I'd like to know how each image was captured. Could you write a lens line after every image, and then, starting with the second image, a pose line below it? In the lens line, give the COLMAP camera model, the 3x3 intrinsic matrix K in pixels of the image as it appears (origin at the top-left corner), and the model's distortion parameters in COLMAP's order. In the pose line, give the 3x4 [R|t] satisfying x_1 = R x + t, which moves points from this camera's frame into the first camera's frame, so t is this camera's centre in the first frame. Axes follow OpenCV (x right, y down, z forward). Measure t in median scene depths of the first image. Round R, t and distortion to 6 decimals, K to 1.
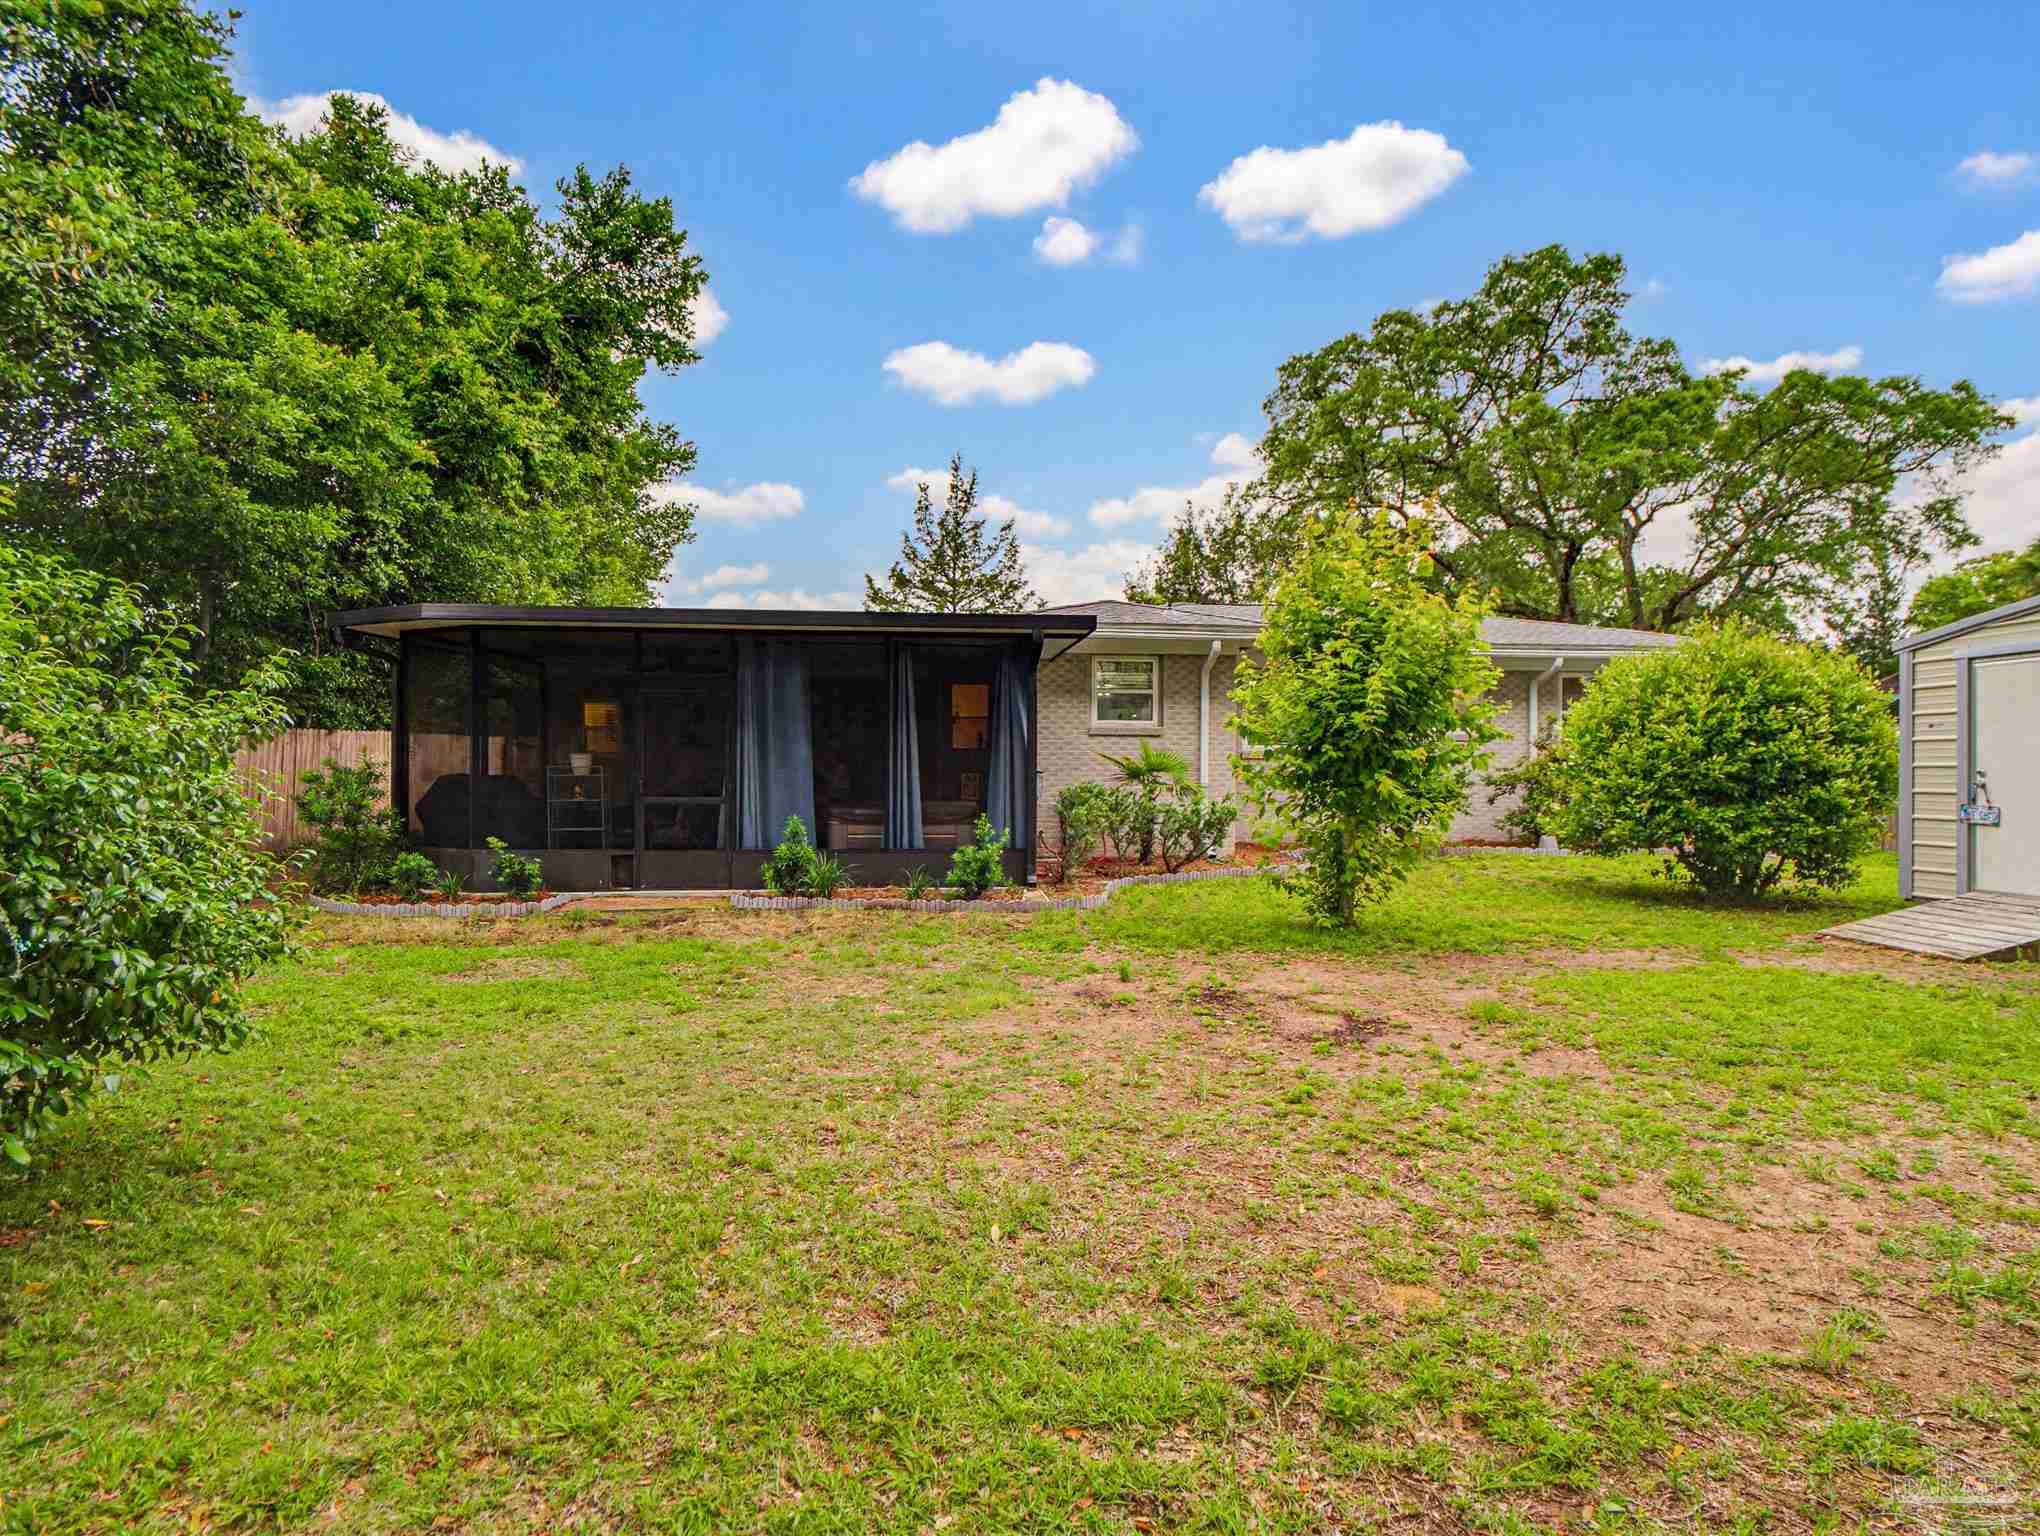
lens RADIAL K [[1073.8, 0, 1020.0], [0, 1073.8, 768.0], [0, 0, 1]] dist [0.047918, 0.000107]
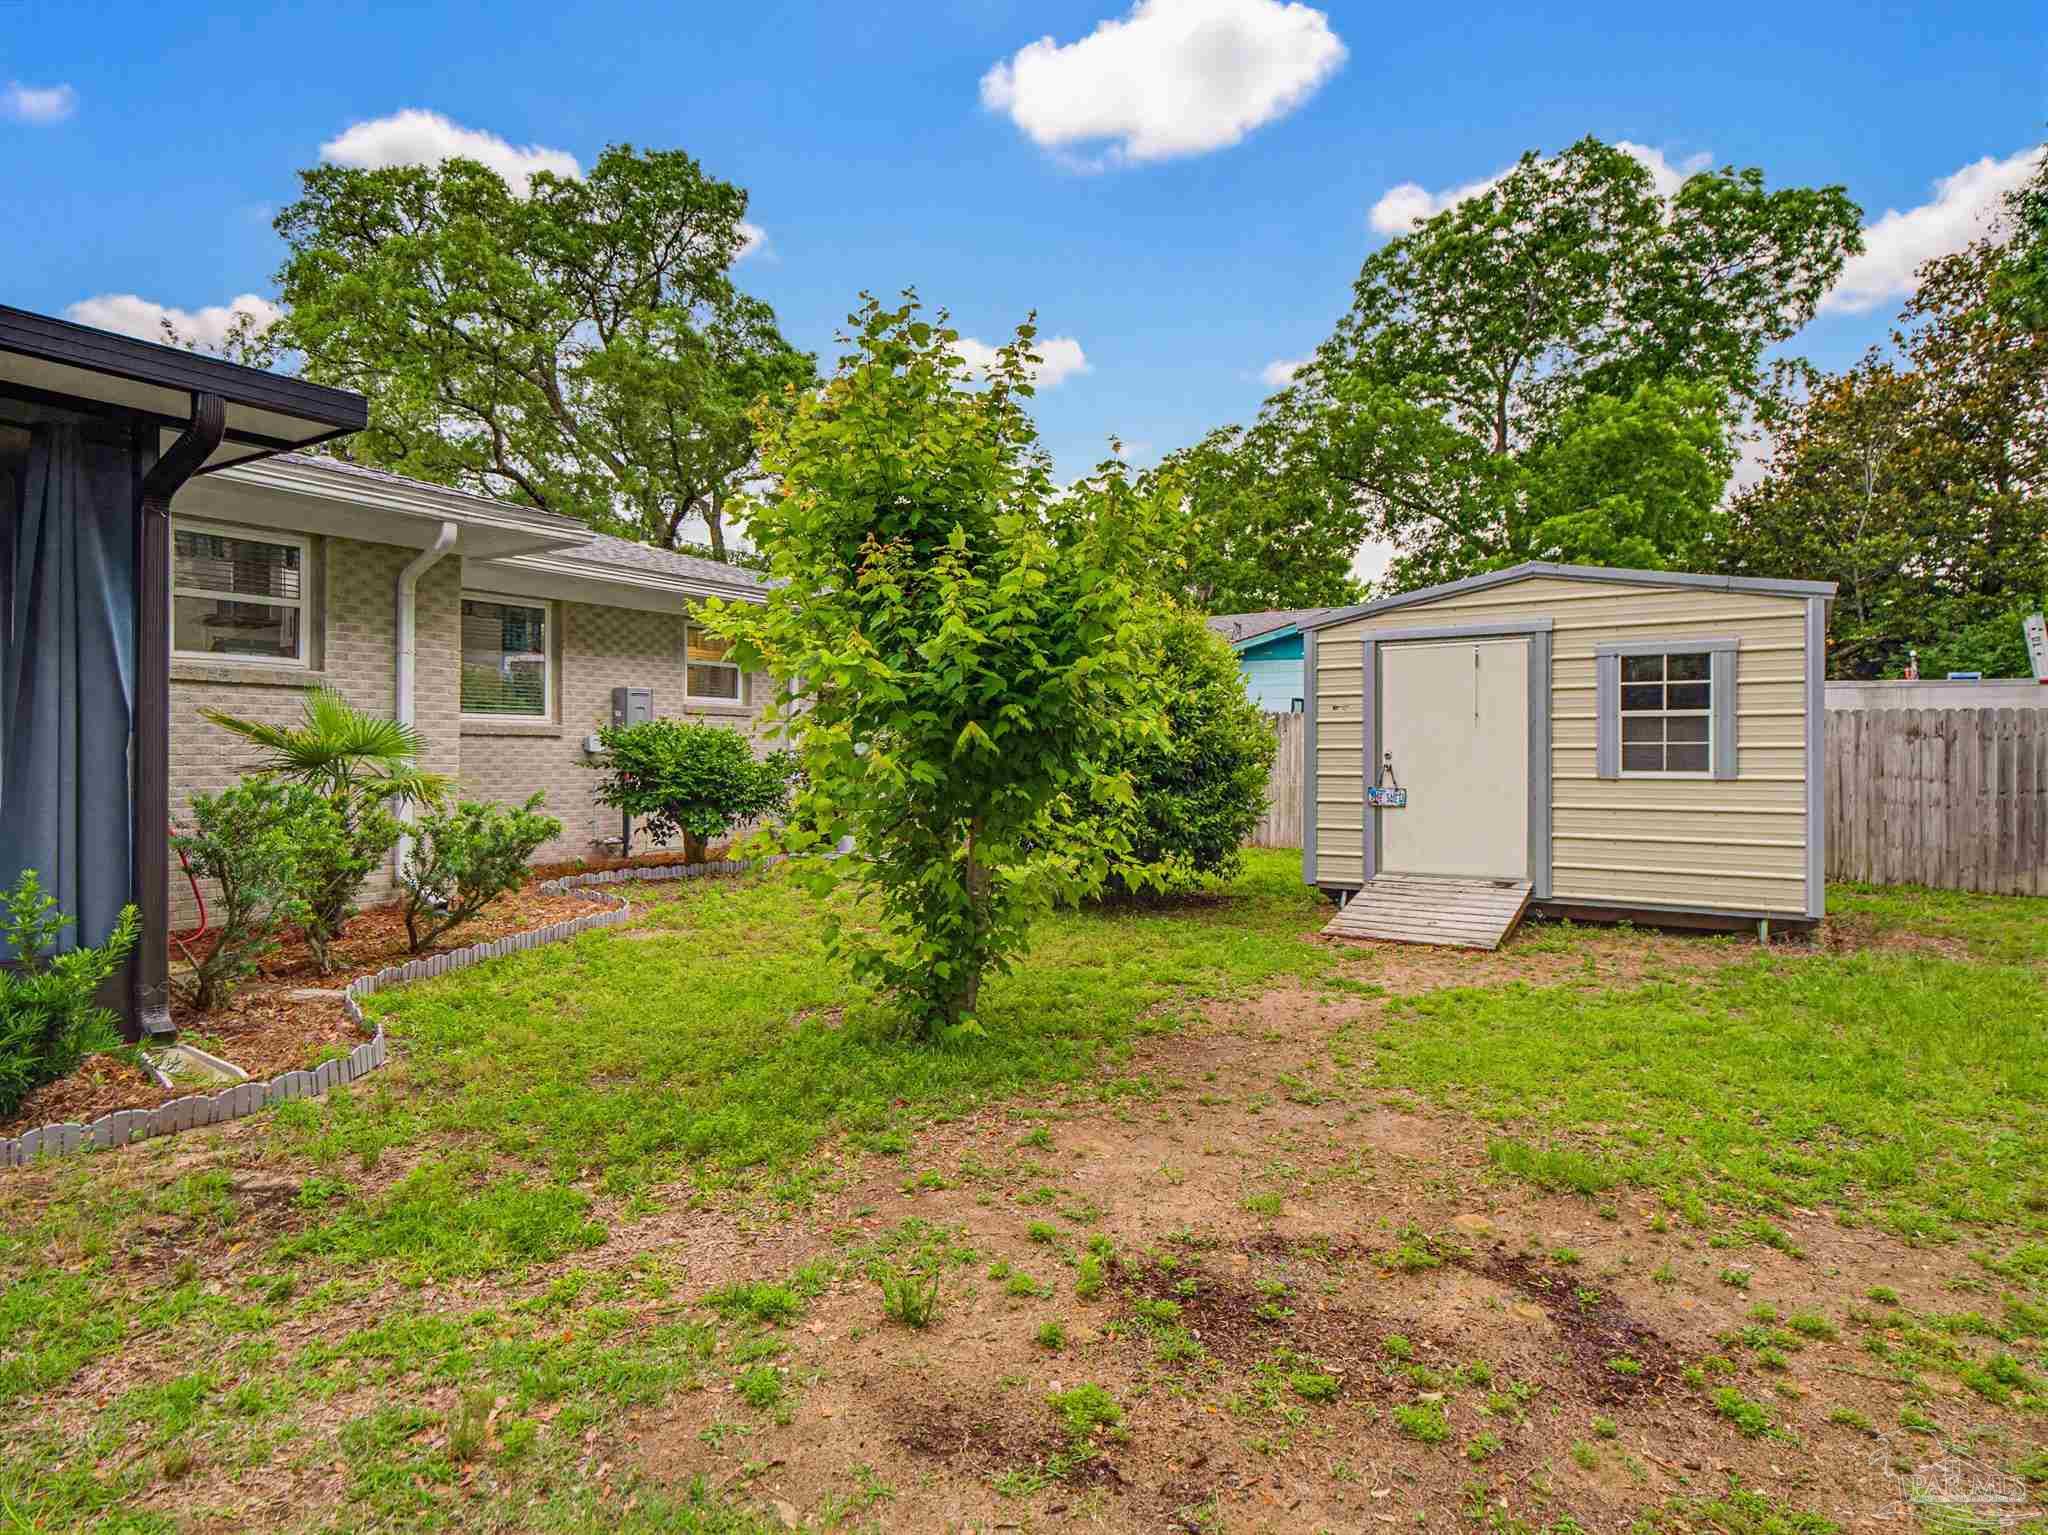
lens RADIAL K [[1140.7, 0, 1024.0], [0, 1140.7, 767.5], [0, 0, 1]] dist [-0.002329, 0.000187]
pose [[0.626053, -0.009590, 0.779721, -0.095690], [-0.001217, 0.999911, 0.013275, 0.001466], [-0.779779, -0.009260, 0.625986, 0.387151]]
